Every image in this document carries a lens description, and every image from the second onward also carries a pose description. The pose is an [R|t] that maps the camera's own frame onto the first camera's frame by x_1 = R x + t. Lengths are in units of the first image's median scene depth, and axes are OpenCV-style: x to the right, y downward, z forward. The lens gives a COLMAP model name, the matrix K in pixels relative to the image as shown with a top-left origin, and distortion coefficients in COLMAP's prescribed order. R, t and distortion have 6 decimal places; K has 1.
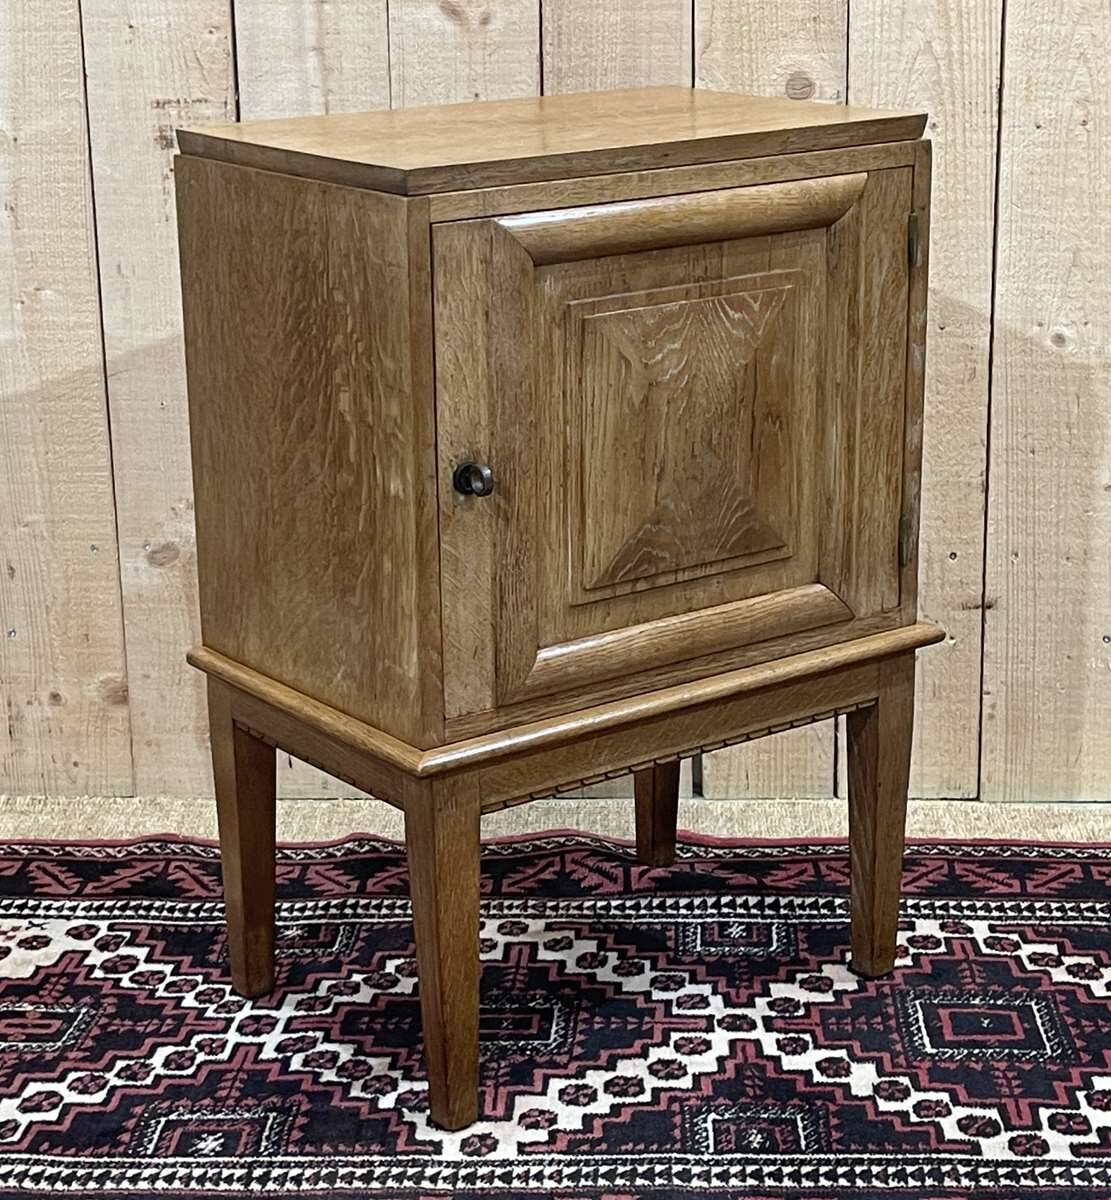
lens RADIAL K [[2514.5, 0, 554.3], [0, 2514.5, 616.8], [0, 0, 1]] dist [0.172382, -0.685579]
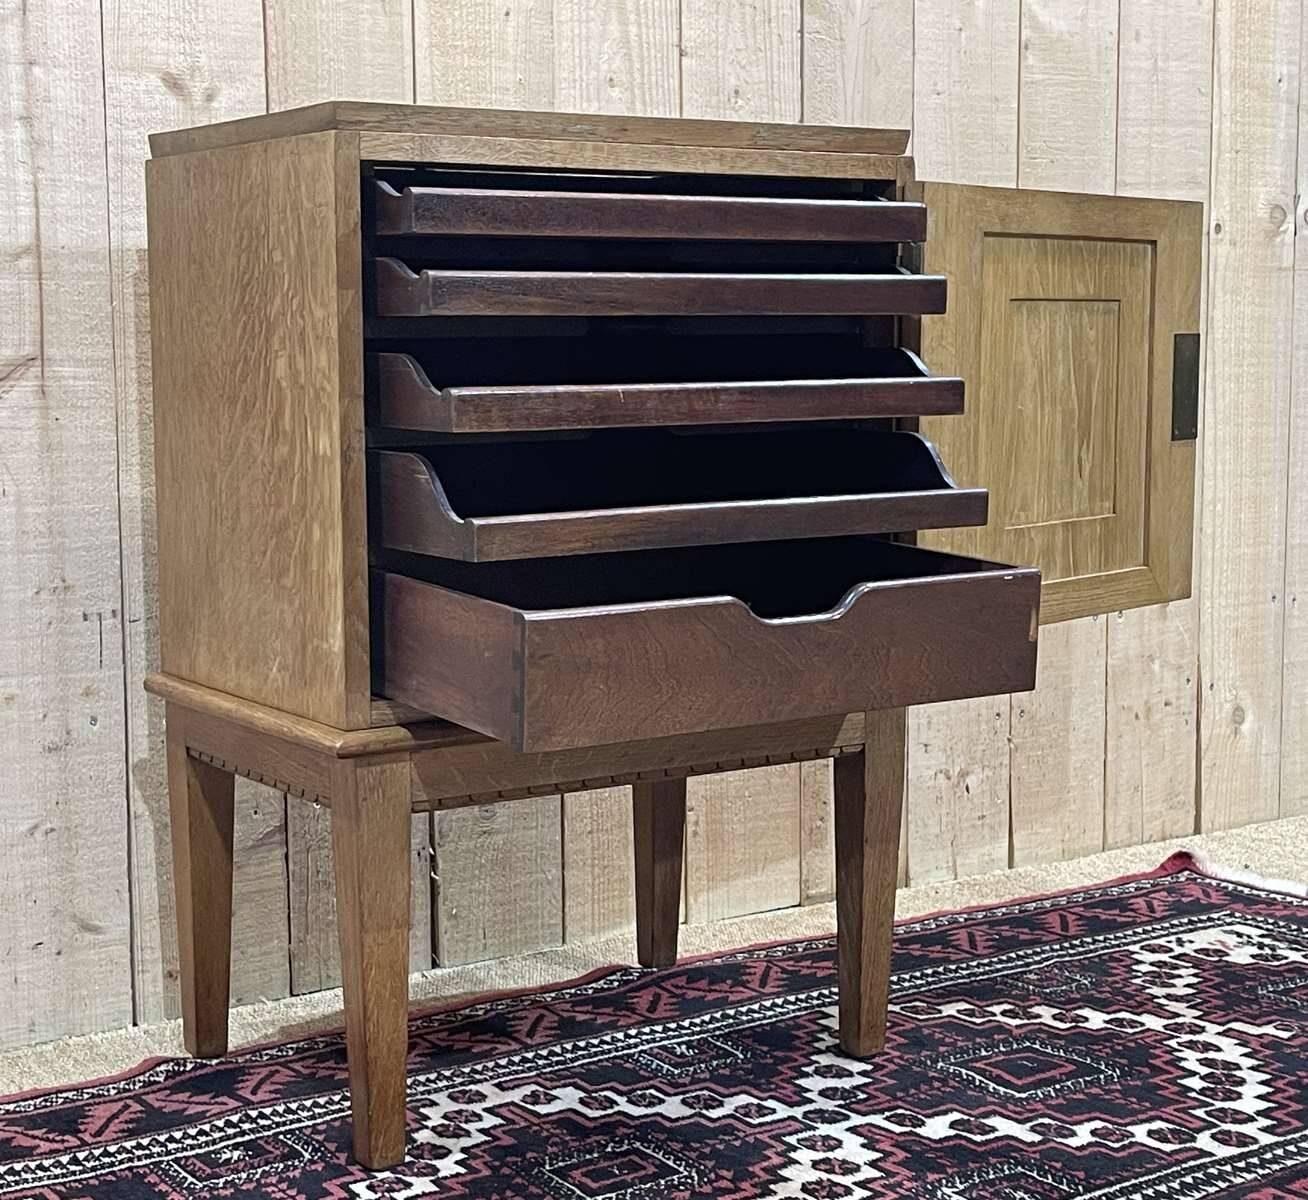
lens RADIAL K [[2268.4, 0, 590.5], [0, 2268.4, 625.6], [0, 0, 1]] dist [0.164794, -0.605090]
pose [[0.812612, -0.065606, 0.579101, -0.424122], [0.166233, 0.978459, -0.122413, 0.071137], [-0.558596, 0.195740, 0.806013, 0.336740]]
